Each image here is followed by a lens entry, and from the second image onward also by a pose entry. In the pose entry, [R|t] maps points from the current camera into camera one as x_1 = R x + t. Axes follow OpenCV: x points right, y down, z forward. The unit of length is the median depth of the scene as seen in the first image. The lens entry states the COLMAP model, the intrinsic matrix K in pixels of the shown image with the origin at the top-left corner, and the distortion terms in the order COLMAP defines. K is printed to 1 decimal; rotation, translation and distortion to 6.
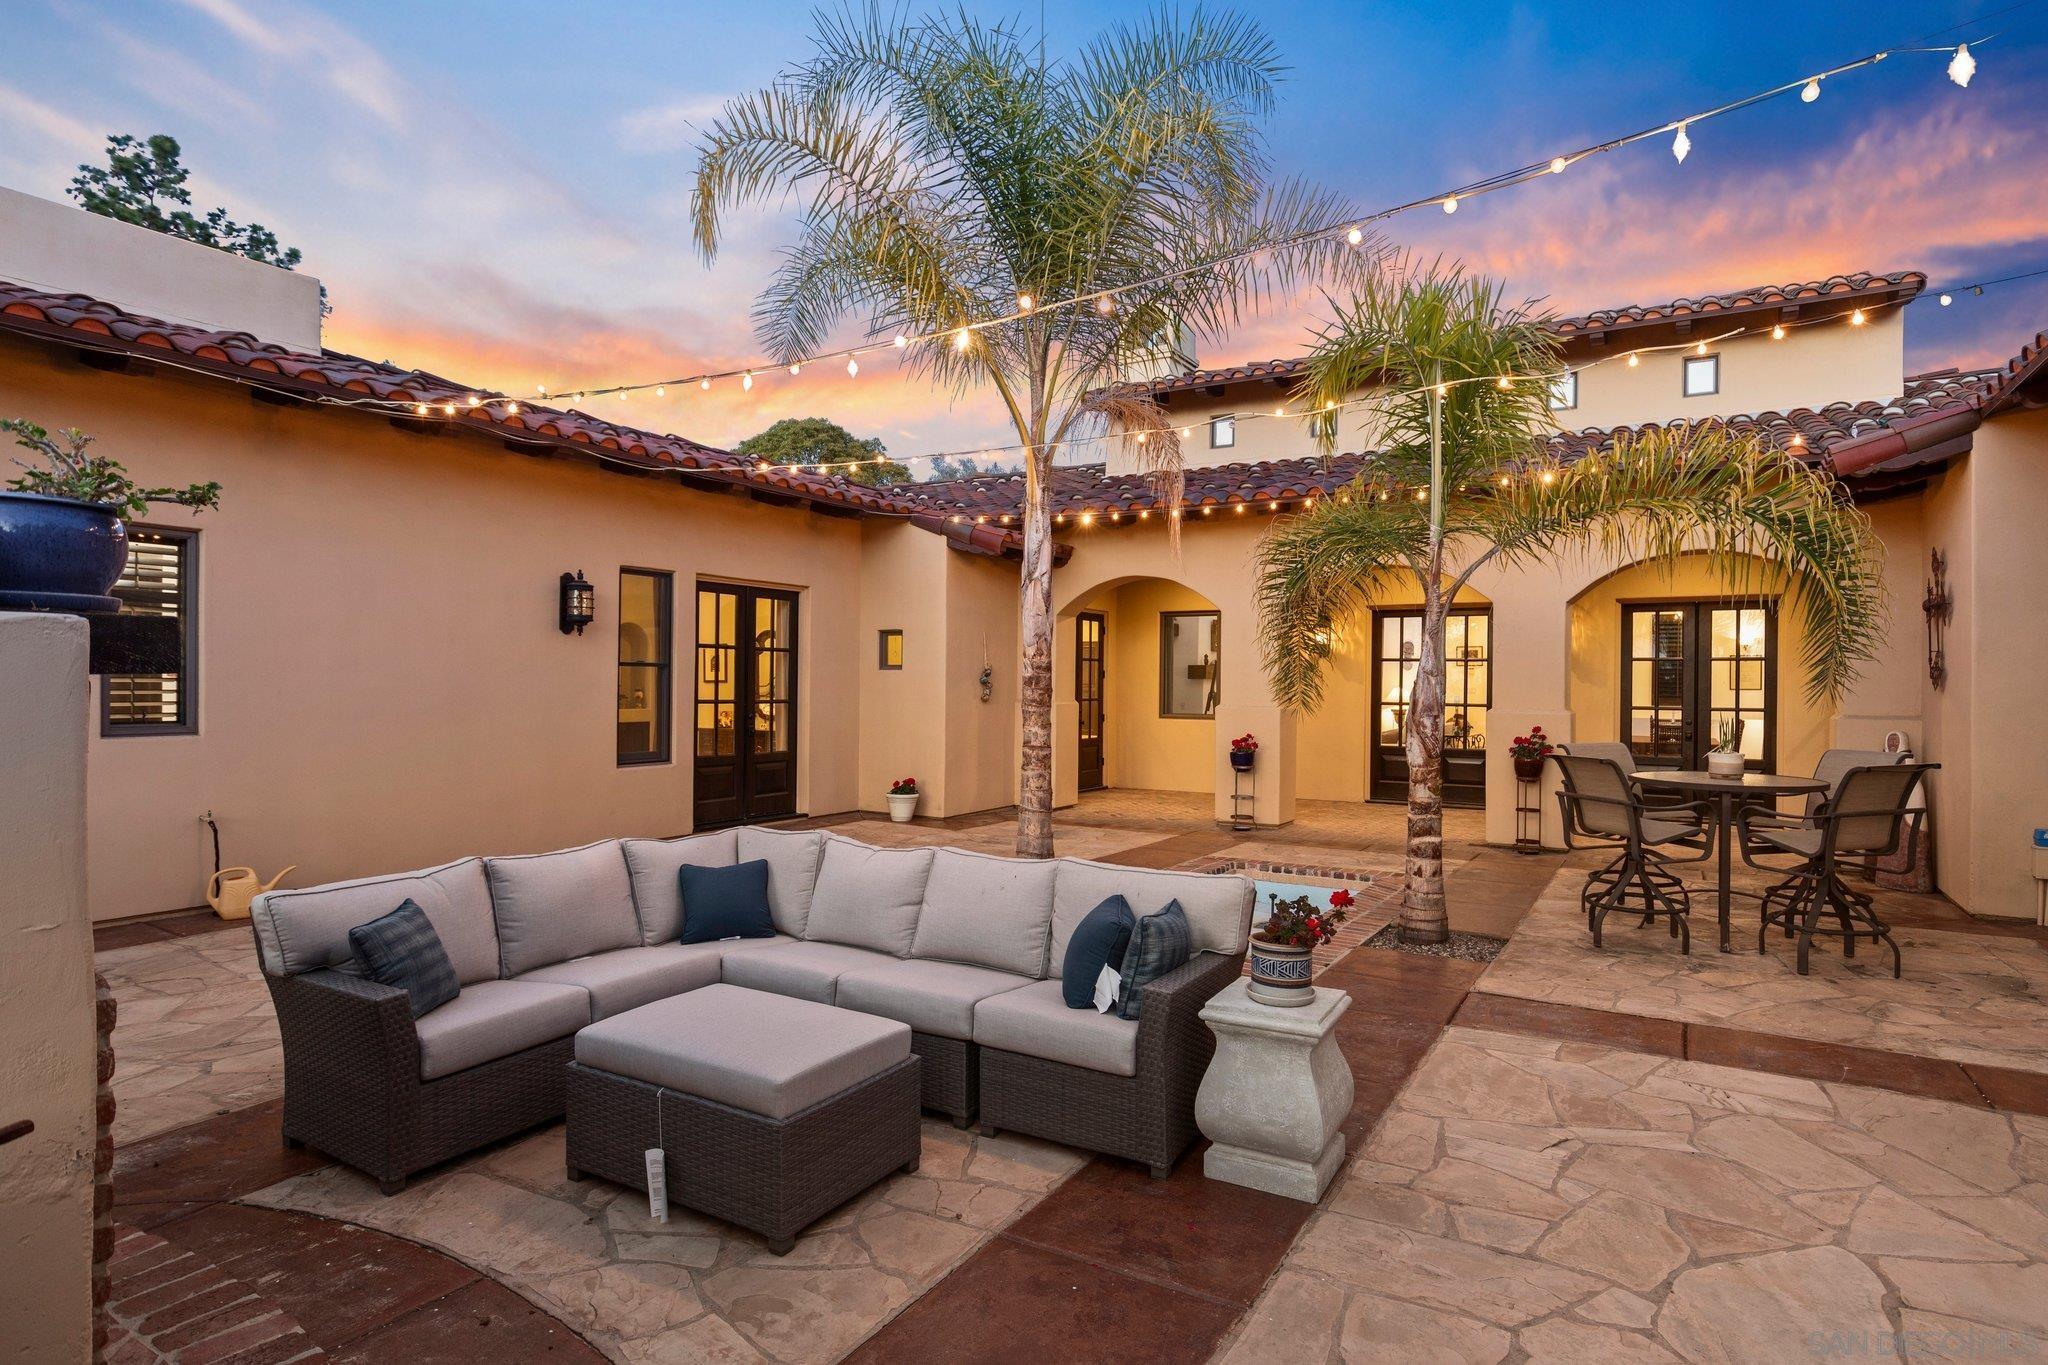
lens RADIAL K [[1093.1, 0, 1017.3], [0, 1093.1, 675.0], [0, 0, 1]] dist [0.000240, -0.000137]
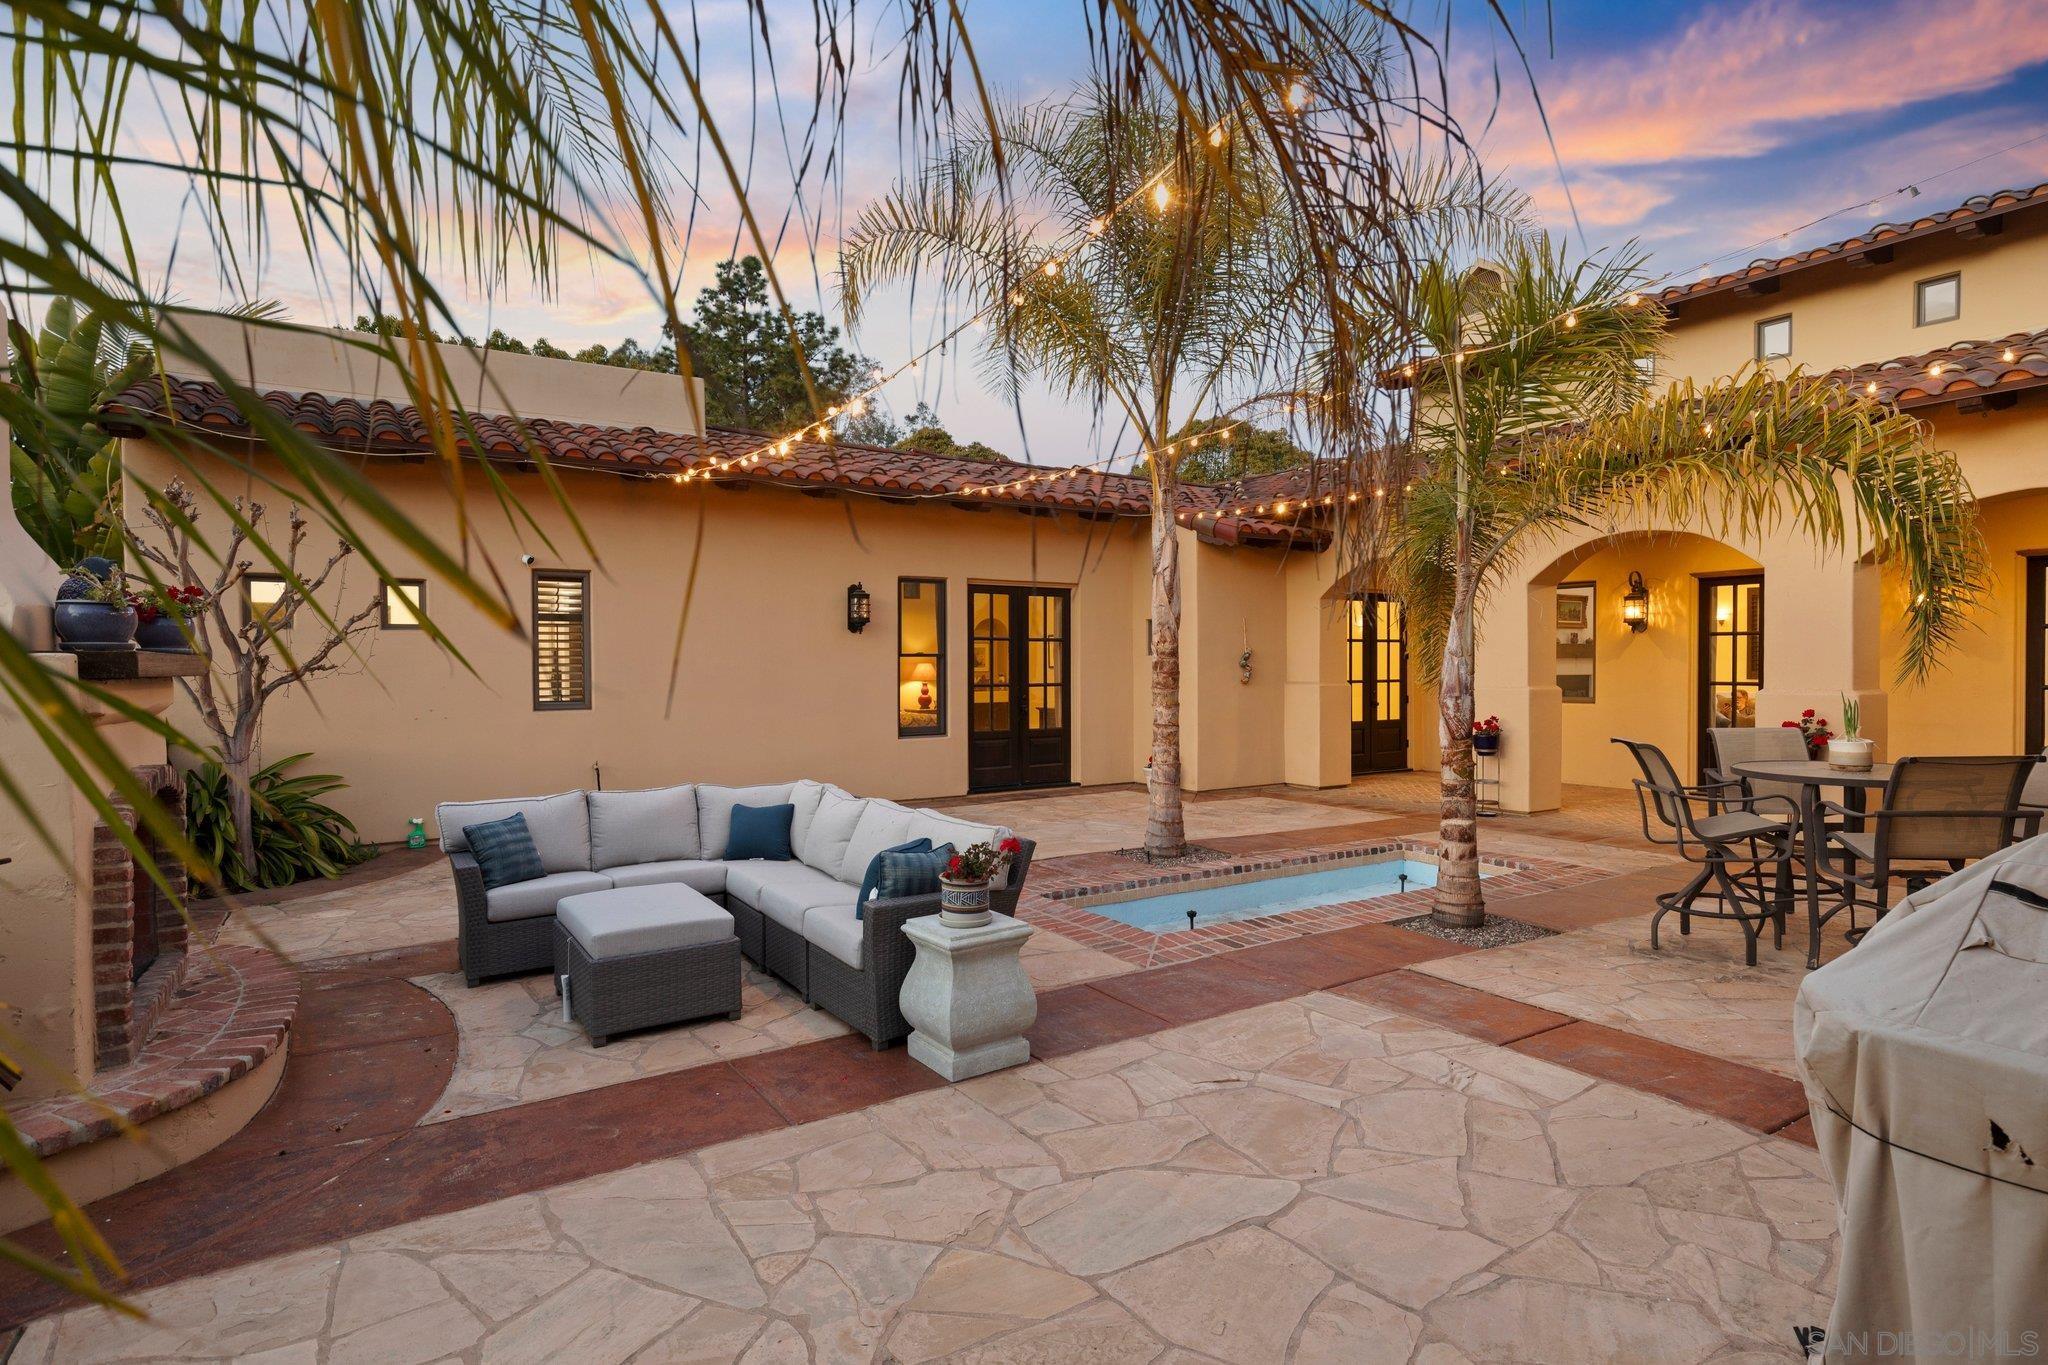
lens RADIAL K [[1059.1, 0, 1023.7], [0, 1059.1, 672.6], [0, 0, 1]] dist [-0.000031, -0.001048]
pose [[0.897077, -0.010163, -0.441758, 0.636182], [0.016096, 0.999824, 0.009685, 0.000006], [0.441582, -0.015798, 0.897082, -0.038376]]
